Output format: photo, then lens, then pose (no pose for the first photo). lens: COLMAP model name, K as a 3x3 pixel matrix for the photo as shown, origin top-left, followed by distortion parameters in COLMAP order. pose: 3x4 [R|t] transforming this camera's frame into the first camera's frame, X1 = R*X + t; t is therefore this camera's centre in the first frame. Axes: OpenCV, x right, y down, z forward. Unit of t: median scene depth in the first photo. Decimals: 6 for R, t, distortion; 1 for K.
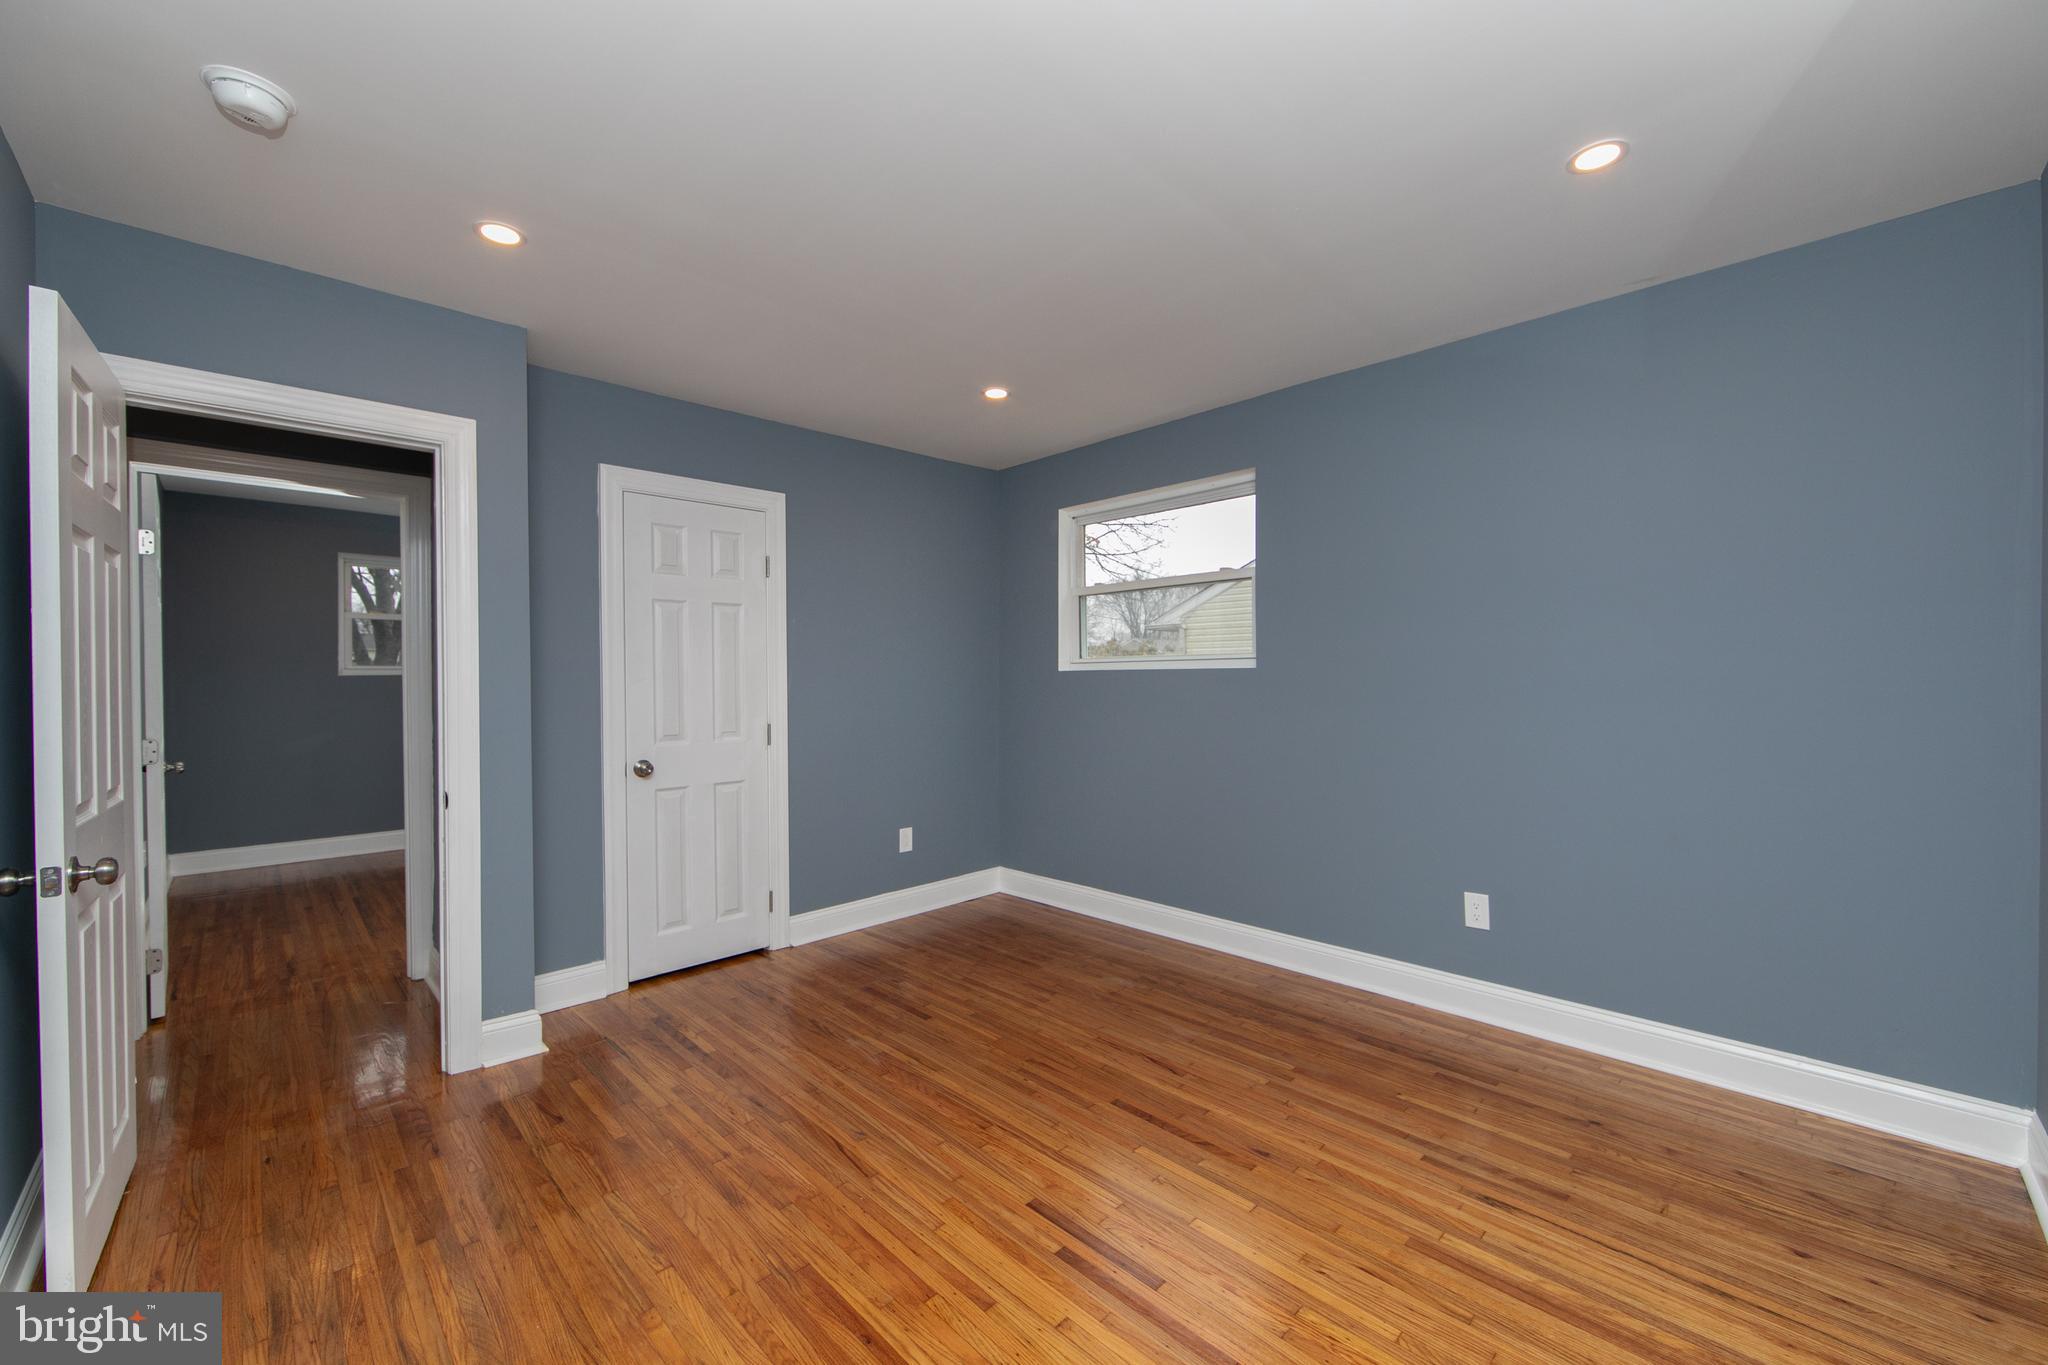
lens RADIAL K [[808.4, 0, 1027.1], [0, 808.4, 679.7], [0, 0, 1]] dist [-0.003631, 0.000075]
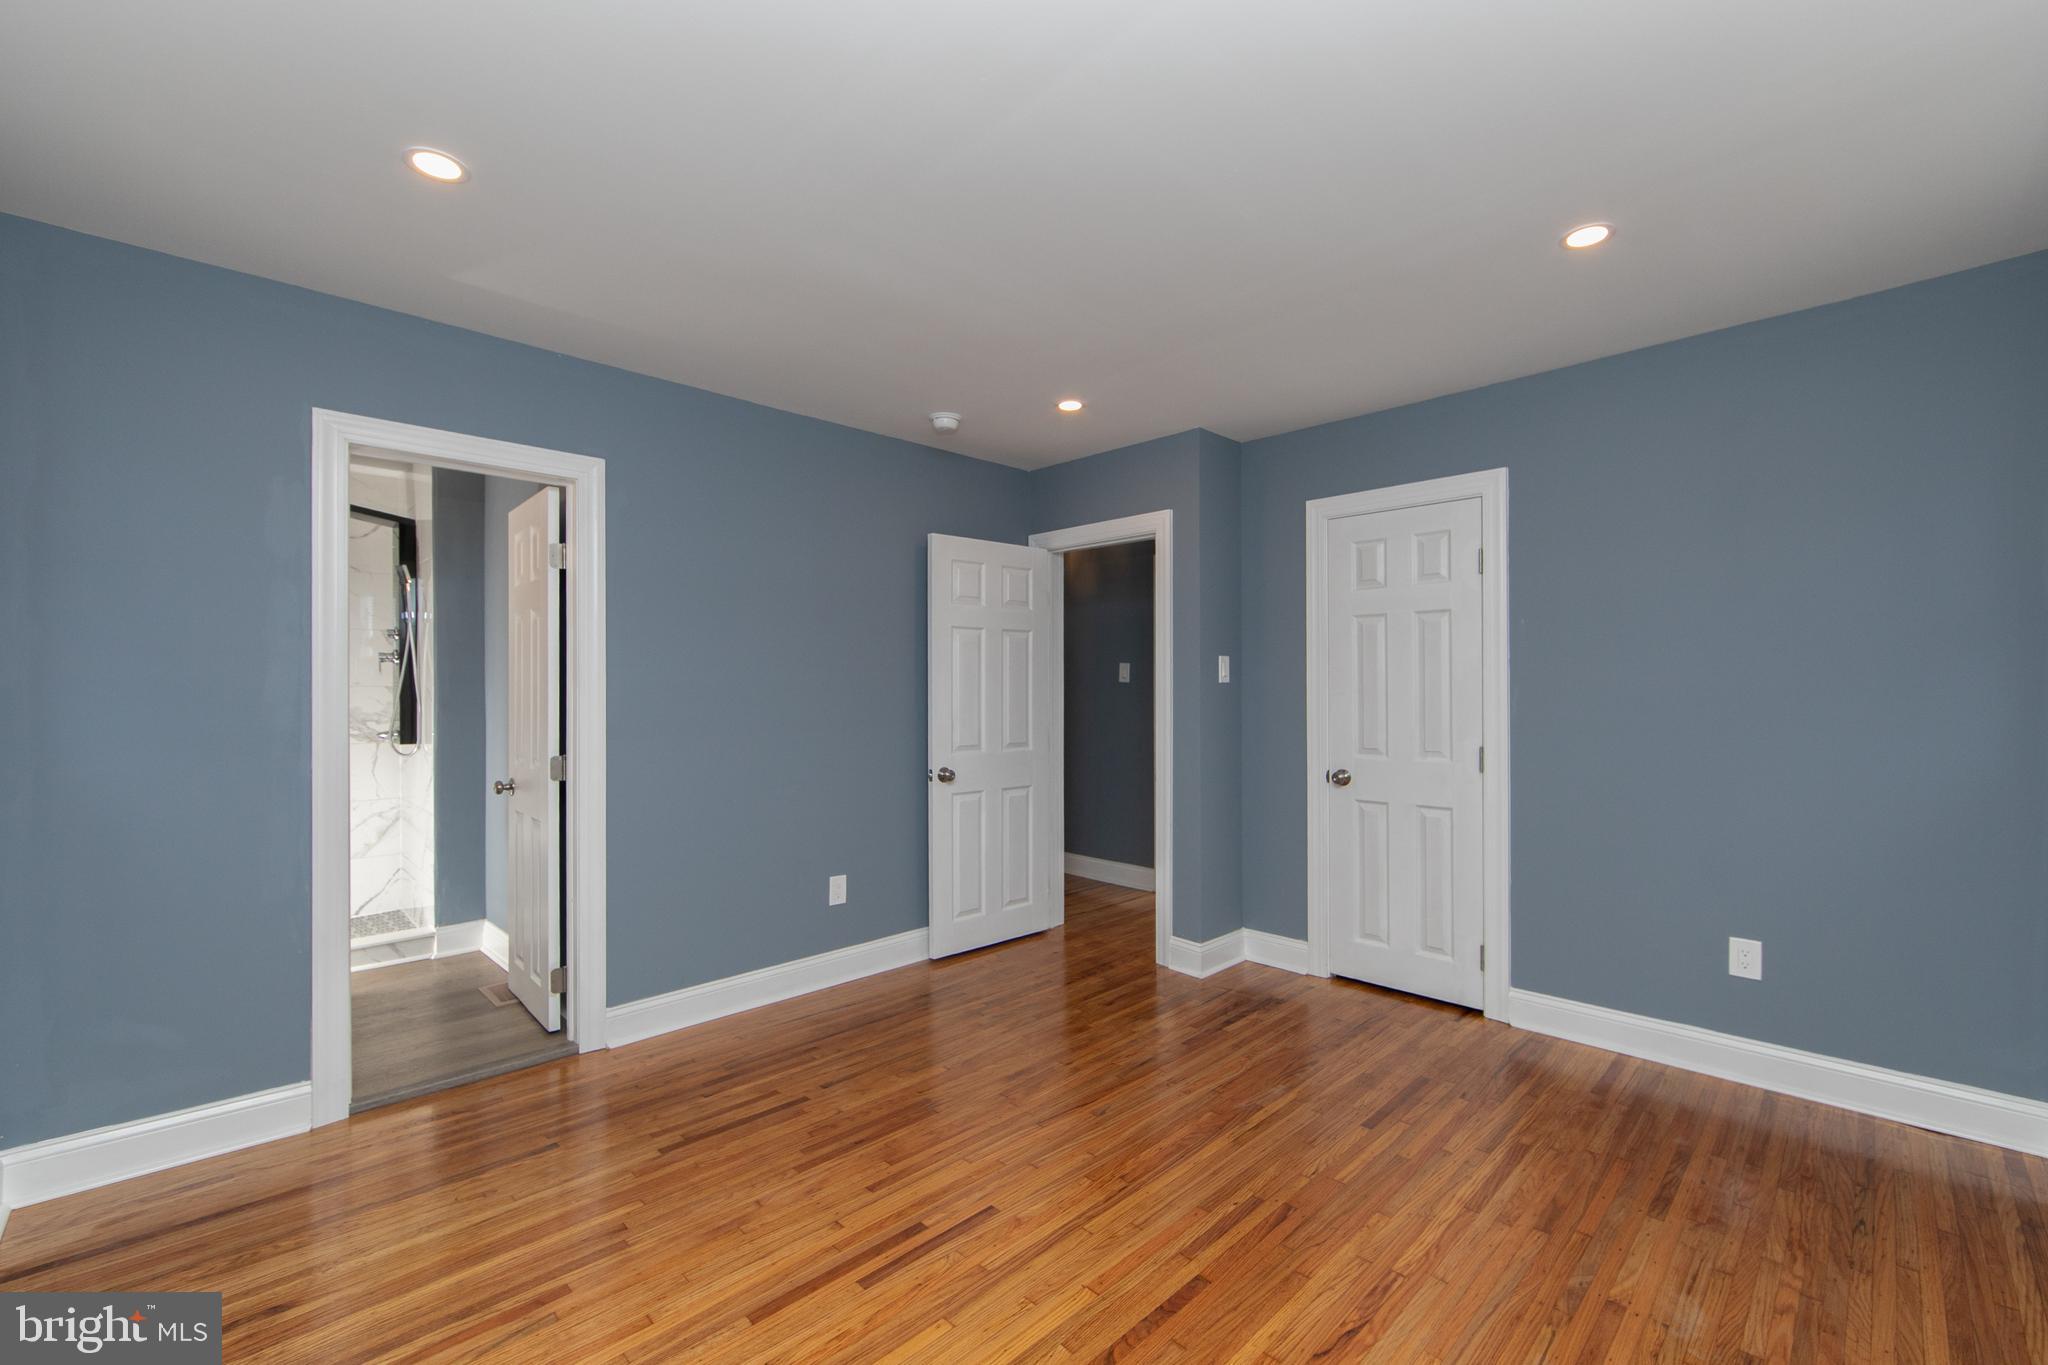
lens RADIAL K [[808.4, 0, 1025.2], [0, 808.4, 680.4], [0, 0, 1]] dist [-0.003631, 0.000075]
pose [[0.022731, -0.002883, -0.999737, 0.607531], [-0.000313, 0.999996, -0.002891, -0.014831], [0.999742, 0.000379, 0.022730, 0.593502]]
